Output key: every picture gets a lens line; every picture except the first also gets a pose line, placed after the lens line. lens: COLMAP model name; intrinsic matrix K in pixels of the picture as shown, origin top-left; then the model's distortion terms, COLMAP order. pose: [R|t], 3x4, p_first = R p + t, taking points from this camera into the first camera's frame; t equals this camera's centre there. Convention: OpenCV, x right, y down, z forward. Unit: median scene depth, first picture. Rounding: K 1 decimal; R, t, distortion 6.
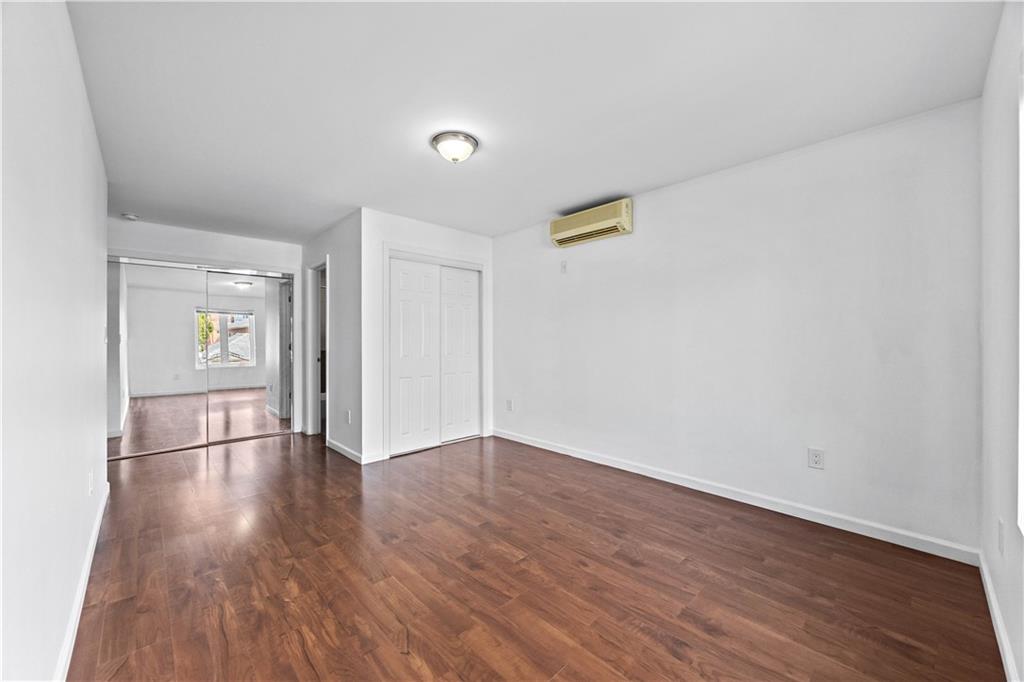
lens RADIAL K [[397.5, 0, 513.5], [0, 397.5, 339.6], [0, 0, 1]] dist [0.000256, 0.000953]
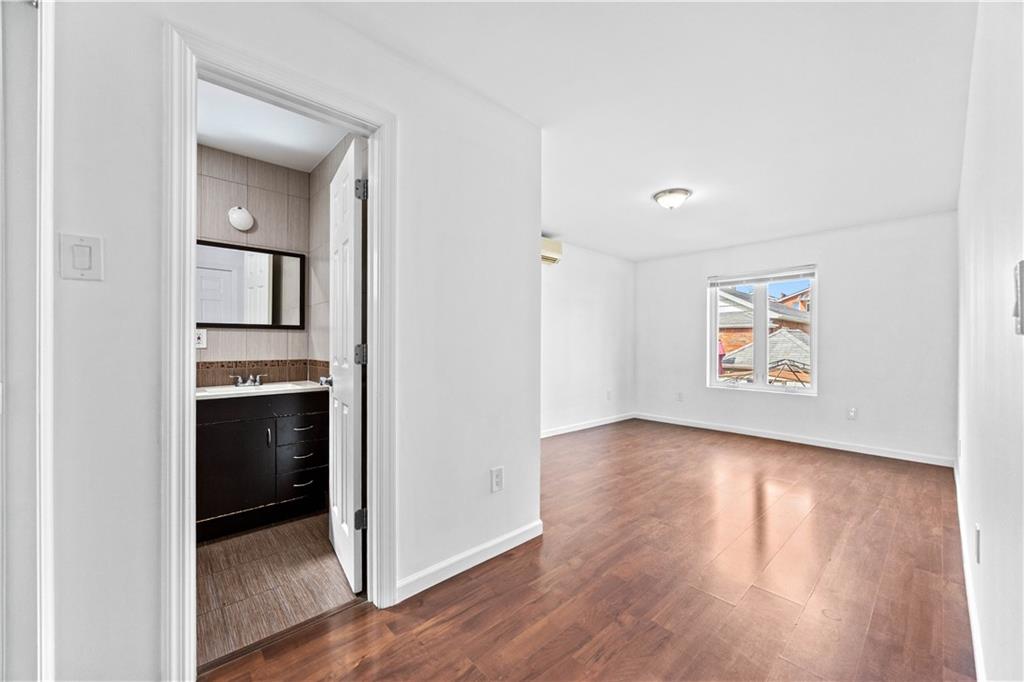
lens RADIAL K [[397.5, 0, 513.8], [0, 397.5, 334.9], [0, 0, 1]] dist [0.000256, 0.000953]
pose [[0.002238, 0.023334, 0.999725, -1.448479], [-0.009039, 0.999687, -0.023313, 0.016477], [-0.999957, -0.008984, 0.002448, 1.479792]]
